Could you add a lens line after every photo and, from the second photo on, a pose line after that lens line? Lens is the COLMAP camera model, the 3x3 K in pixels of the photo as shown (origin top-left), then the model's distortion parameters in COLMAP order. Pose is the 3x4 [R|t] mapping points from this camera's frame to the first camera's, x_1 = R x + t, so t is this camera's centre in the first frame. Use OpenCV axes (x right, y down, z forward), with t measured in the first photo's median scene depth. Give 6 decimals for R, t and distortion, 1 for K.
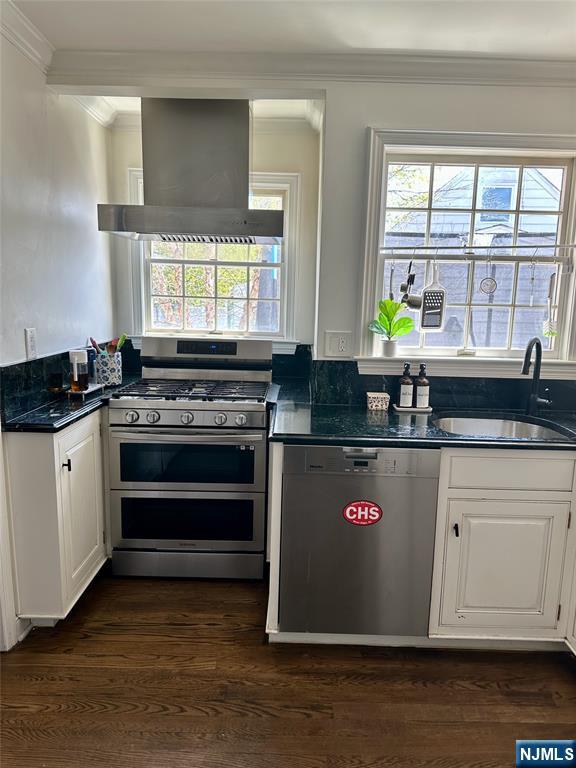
lens RADIAL K [[541.1, 0, 286.2], [0, 541.1, 388.4], [0, 0, 1]] dist [0.061115, -0.070263]
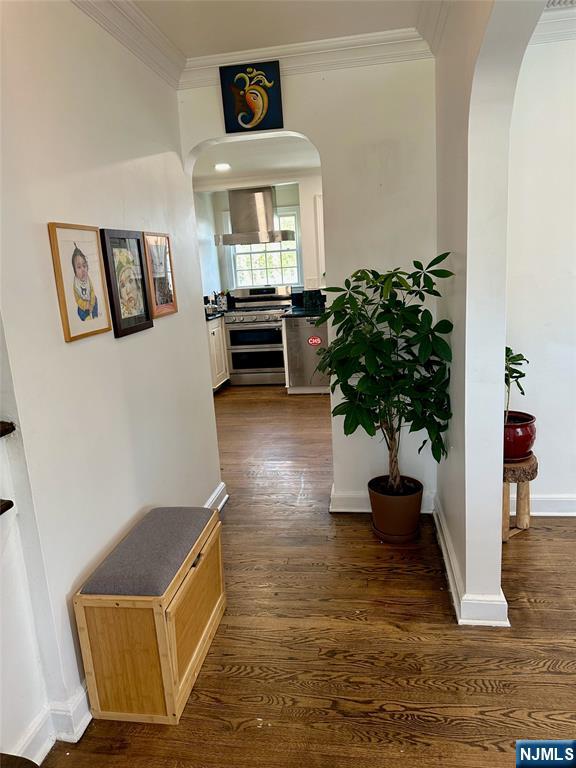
lens RADIAL K [[541.1, 0, 286.6], [0, 541.1, 382.9], [0, 0, 1]] dist [0.061115, -0.070263]
pose [[0.984104, -0.057429, -0.168053, 0.378820], [0.066275, 0.996670, 0.047506, 0.248334], [0.164765, -0.057889, 0.984633, -1.499811]]
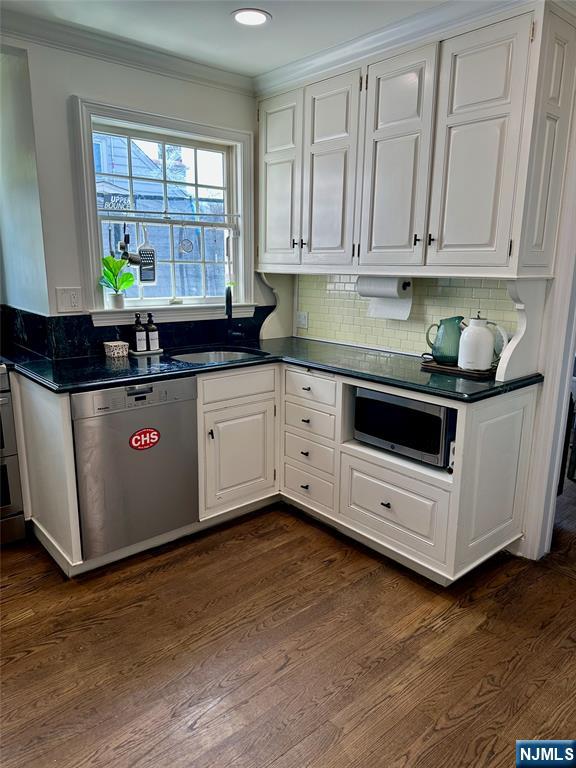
lens RADIAL K [[541.1, 0, 286.5], [0, 541.1, 388.9], [0, 0, 1]] dist [0.061115, -0.070263]
pose [[0.749415, -0.165902, 0.640978, -0.310202], [0.113197, 0.985949, 0.122844, 0.006568], [-0.652352, -0.019504, 0.757665, -0.093214]]
